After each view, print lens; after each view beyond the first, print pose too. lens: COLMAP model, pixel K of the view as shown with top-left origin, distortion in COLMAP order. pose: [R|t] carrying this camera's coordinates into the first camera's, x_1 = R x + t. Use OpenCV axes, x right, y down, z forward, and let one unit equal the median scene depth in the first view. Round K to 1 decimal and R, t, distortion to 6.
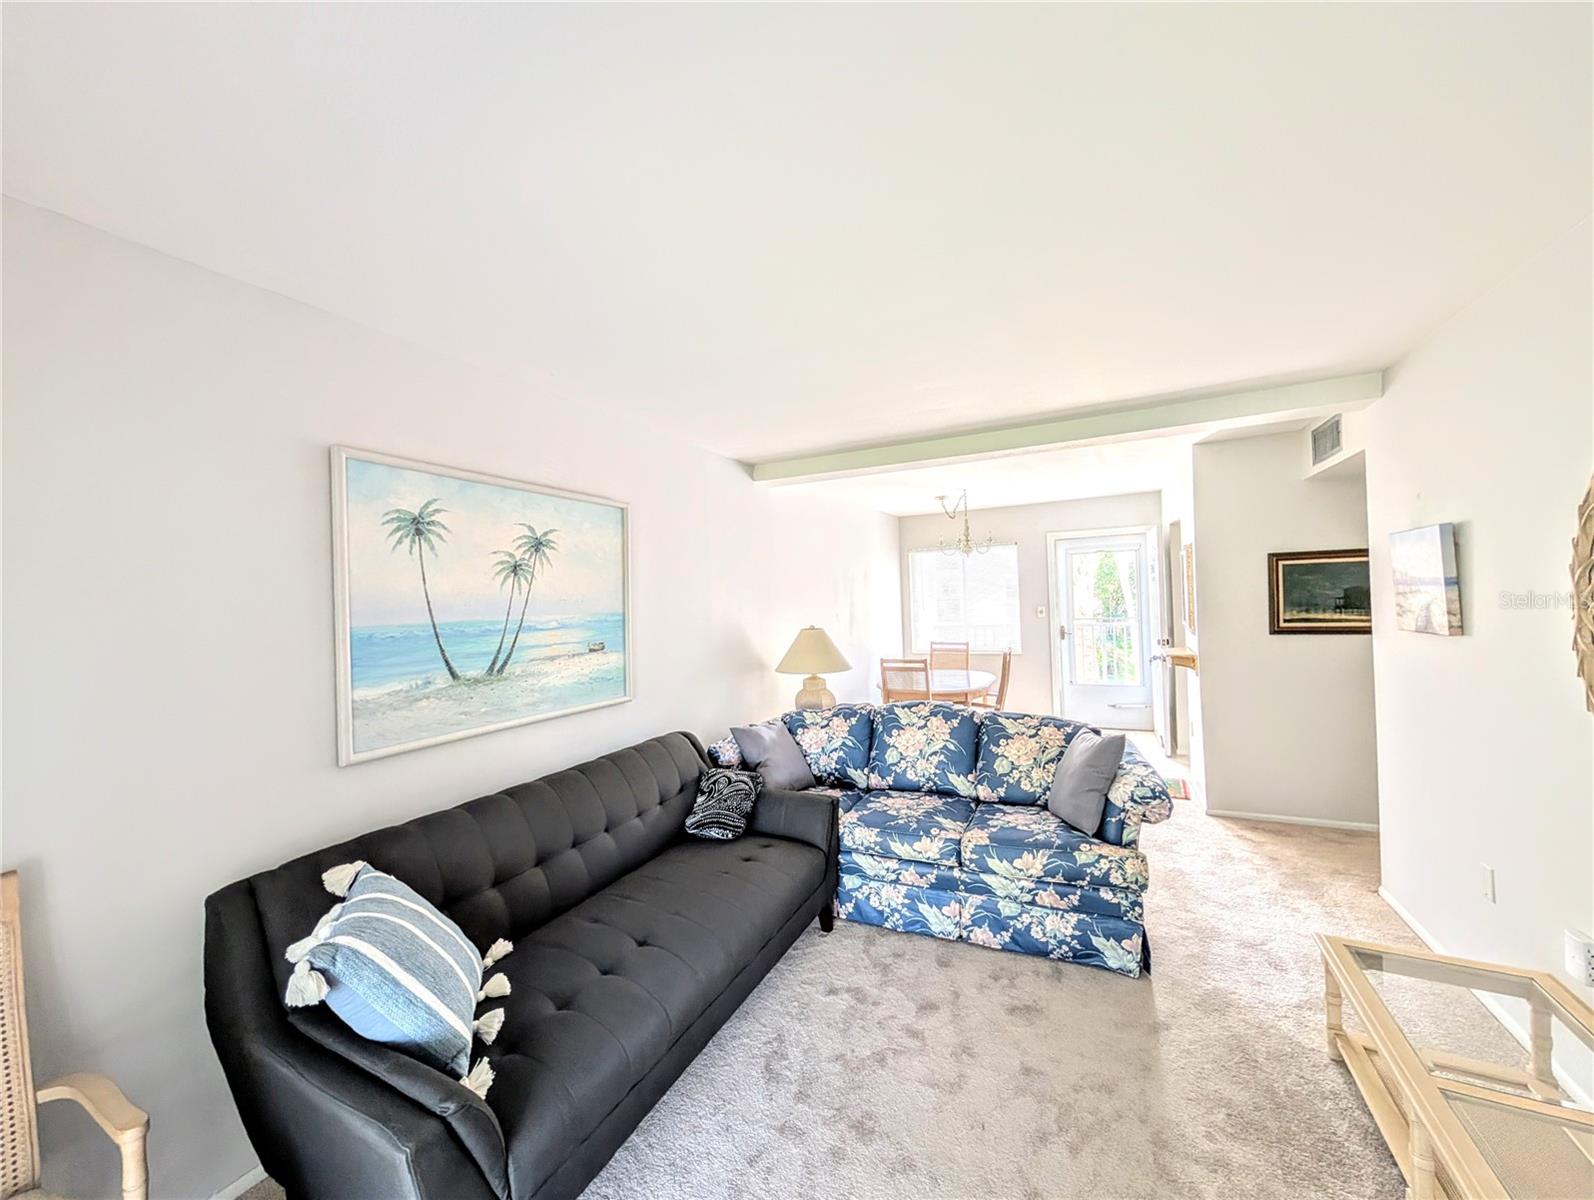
lens RADIAL K [[613.9, 0, 776.0], [0, 613.9, 596.1], [0, 0, 1]] dist [-0.001384, 0.000139]
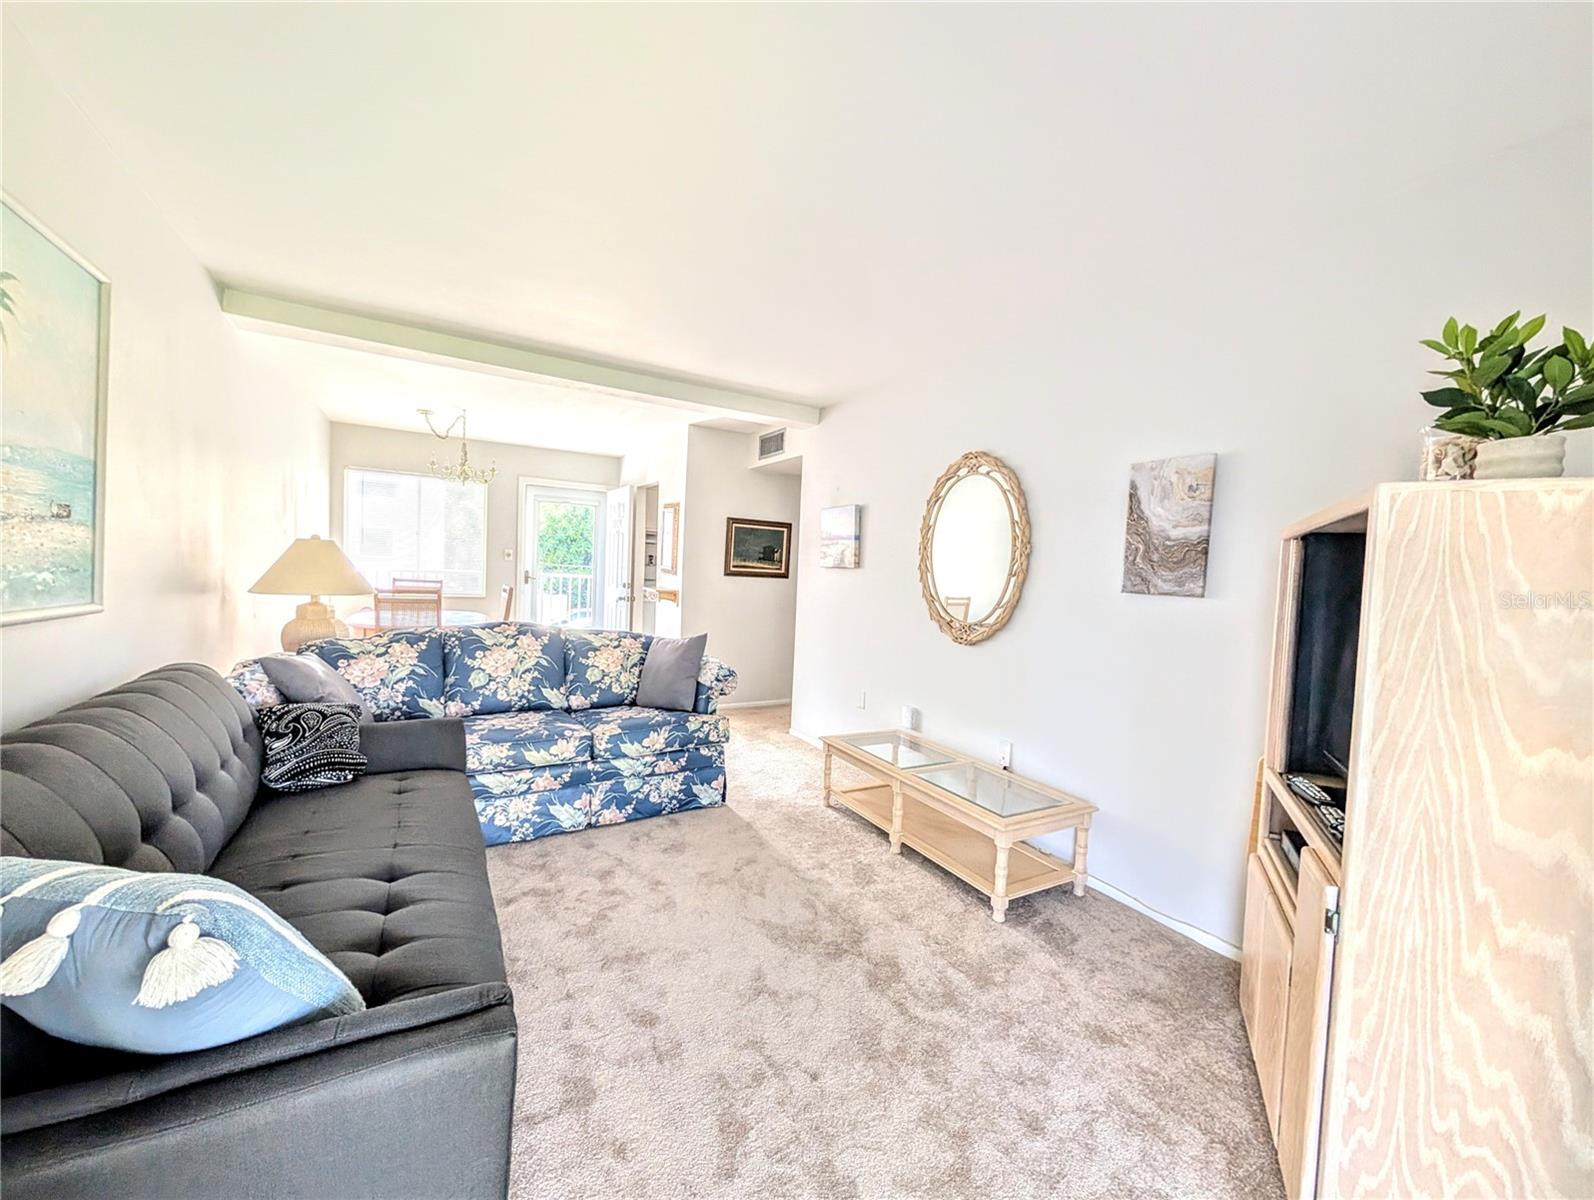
lens RADIAL K [[646.5, 0, 807.2], [0, 646.5, 597.0], [0, 0, 1]] dist [0.000135, 0.000254]
pose [[0.523235, 0.029512, 0.851677, -0.472738], [-0.071611, 0.997388, 0.009434, 0.116135], [-0.849174, -0.065926, 0.523982, 0.100933]]
